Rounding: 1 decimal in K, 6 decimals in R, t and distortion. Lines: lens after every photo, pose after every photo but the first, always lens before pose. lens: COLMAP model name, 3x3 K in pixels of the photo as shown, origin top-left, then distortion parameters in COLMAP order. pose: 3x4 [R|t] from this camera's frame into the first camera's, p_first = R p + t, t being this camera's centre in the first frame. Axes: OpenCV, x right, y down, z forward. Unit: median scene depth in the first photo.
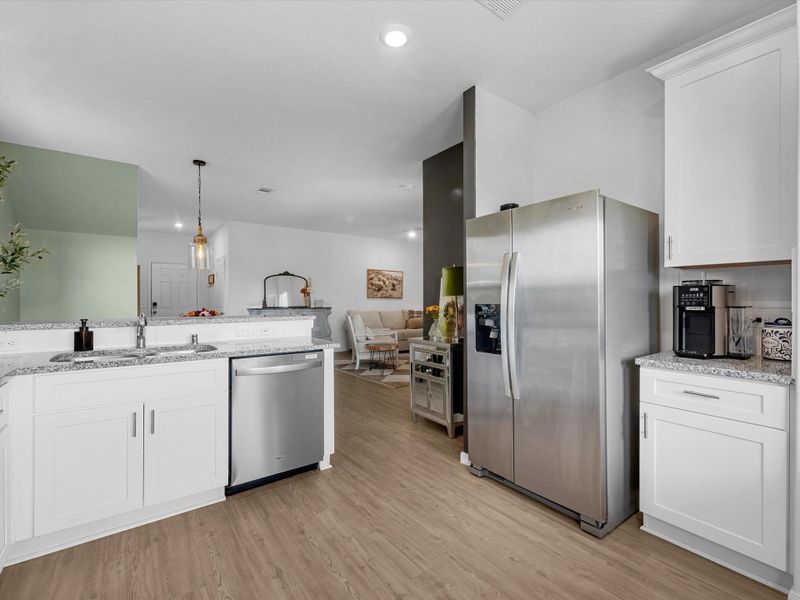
lens RADIAL K [[359.9, 0, 391.3], [0, 359.9, 303.0], [0, 0, 1]] dist [-0.000425, -0.000439]
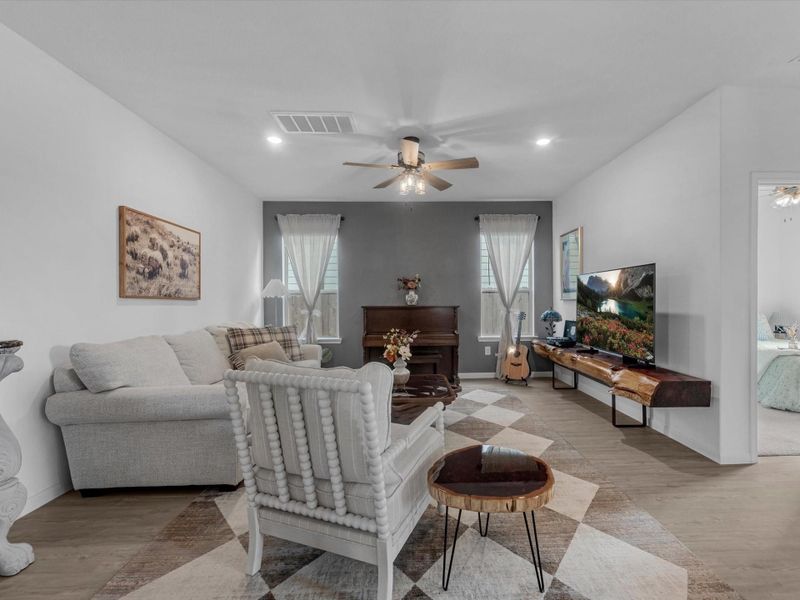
lens RADIAL K [[384.4, 0, 413.2], [0, 384.4, 304.2], [0, 0, 1]] dist [0.000393, -0.000013]
pose [[0.552462, -0.010067, 0.833477, -0.203746], [0.015278, 0.999881, 0.001950, -0.005520], [-0.833398, 0.011657, 0.552550, 0.606843]]
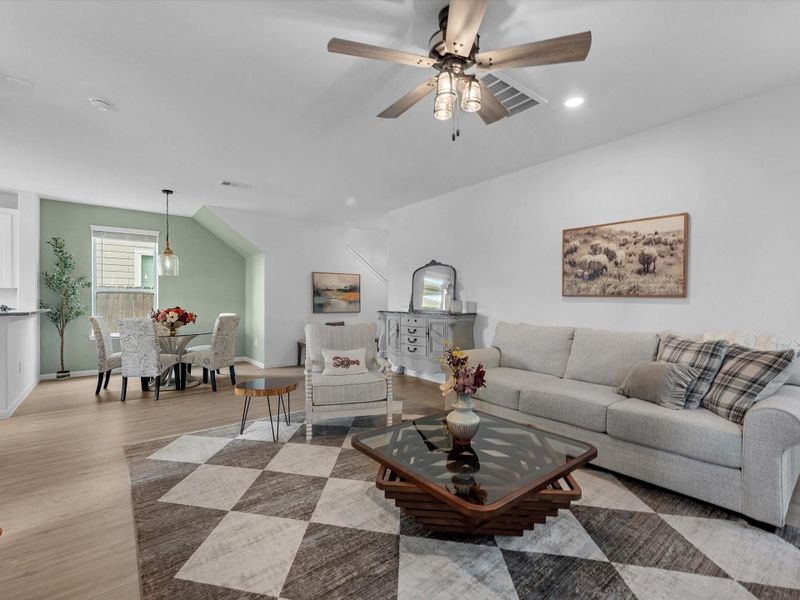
lens RADIAL K [[359.9, 0, 391.3], [0, 359.9, 303.0], [0, 0, 1]] dist [-0.000425, -0.000439]
pose [[0.060383, 0.007677, -0.998146, 0.351543], [-0.011625, 0.999908, 0.006987, -0.007178], [0.998108, 0.011182, 0.060466, 0.768904]]
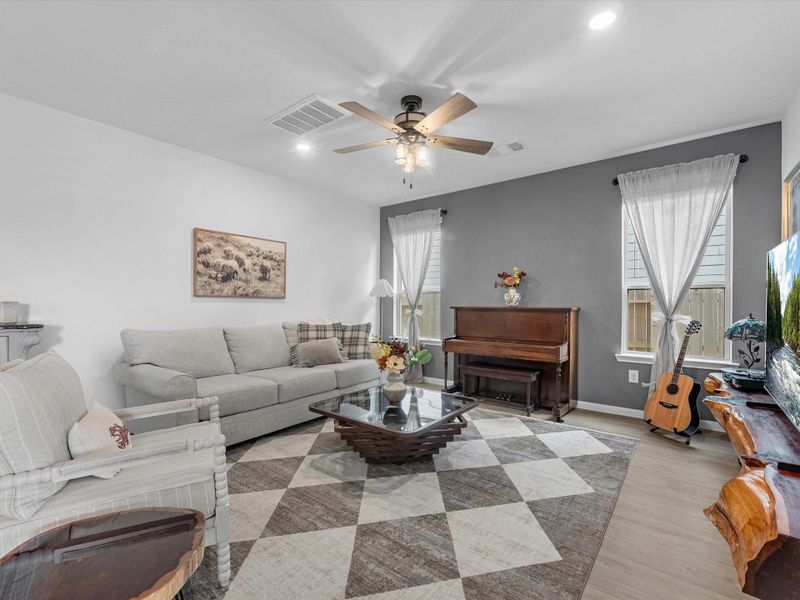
lens RADIAL K [[359.9, 0, 391.3], [0, 359.9, 303.0], [0, 0, 1]] dist [-0.000425, -0.000439]
pose [[0.964111, 0.000318, 0.265501, 0.042720], [0.001085, 0.999986, -0.005135, -0.004746], [-0.265499, 0.005238, 0.964097, 0.540400]]
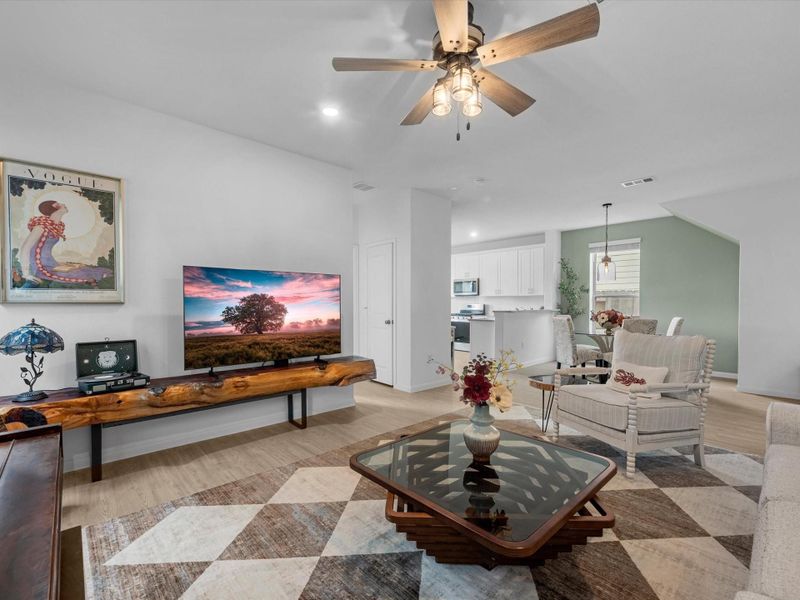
lens RADIAL K [[359.9, 0, 391.3], [0, 359.9, 303.0], [0, 0, 1]] dist [-0.000425, -0.000439]
pose [[-0.992287, -0.000151, -0.123958, 0.210164], [-0.001821, 0.999909, 0.013363, -0.012254], [0.123945, 0.013486, -0.992197, 1.050072]]
